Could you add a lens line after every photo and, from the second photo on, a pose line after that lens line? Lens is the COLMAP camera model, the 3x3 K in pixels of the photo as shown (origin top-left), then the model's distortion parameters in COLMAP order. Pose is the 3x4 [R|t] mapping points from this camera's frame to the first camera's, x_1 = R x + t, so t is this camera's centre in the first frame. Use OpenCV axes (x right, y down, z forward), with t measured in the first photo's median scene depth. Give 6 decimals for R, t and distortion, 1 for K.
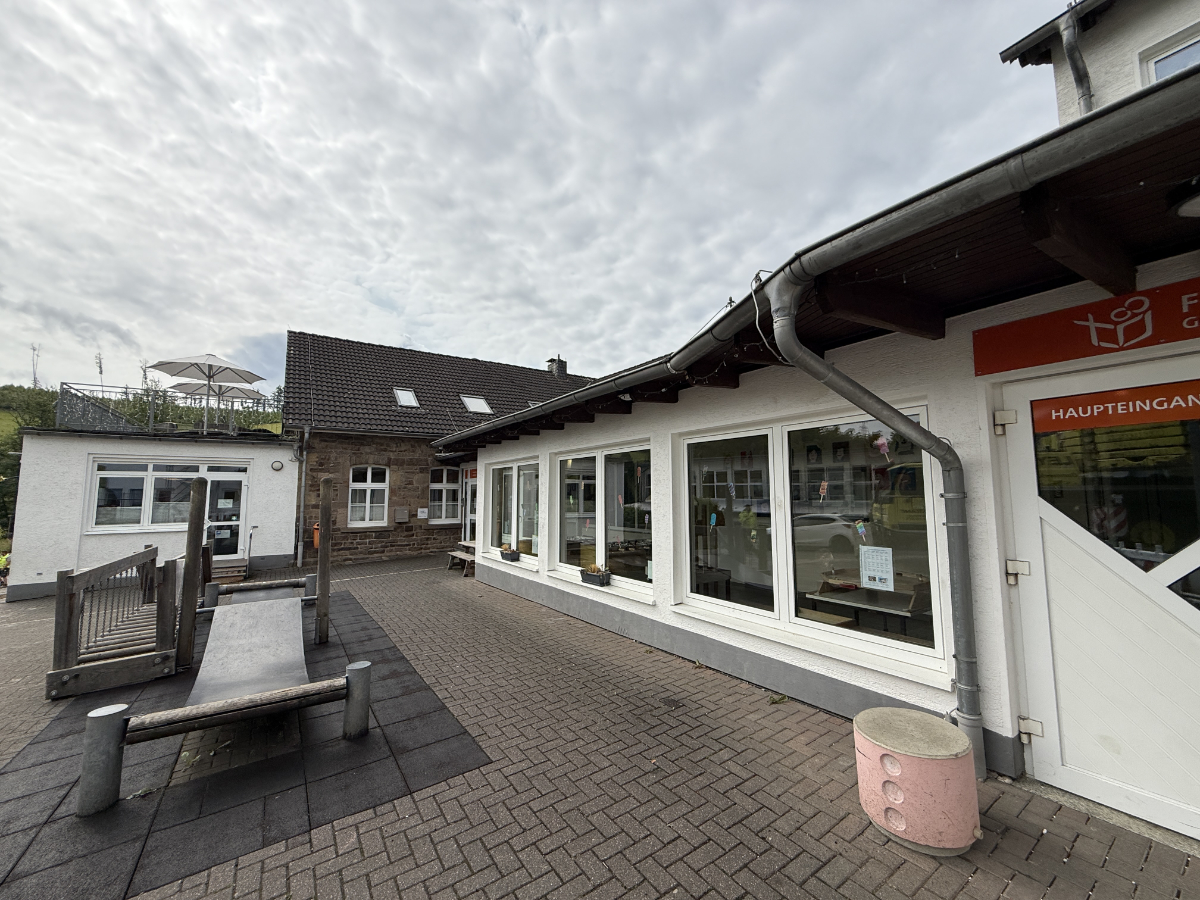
lens RADIAL K [[478.3, 0, 596.7], [0, 478.3, 449.2], [0, 0, 1]] dist [0.003468, 0.000505]
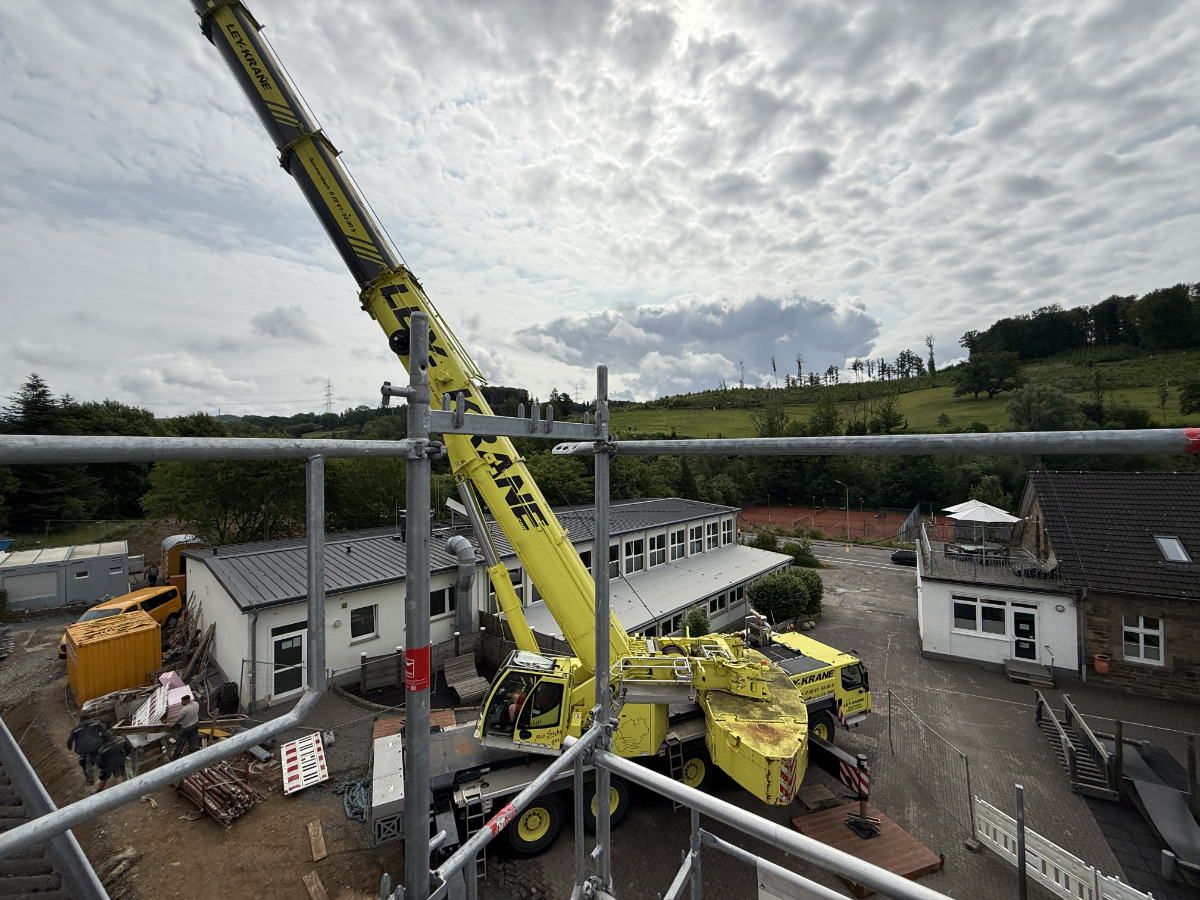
lens RADIAL K [[478.3, 0, 600.8], [0, 478.3, 450.1], [0, 0, 1]] dist [0.003468, 0.000505]
pose [[0.412780, -0.010617, -0.910769, 0.107647], [0.097943, 0.994652, 0.032795, -0.618769], [0.905549, -0.102741, 0.411612, -0.827464]]
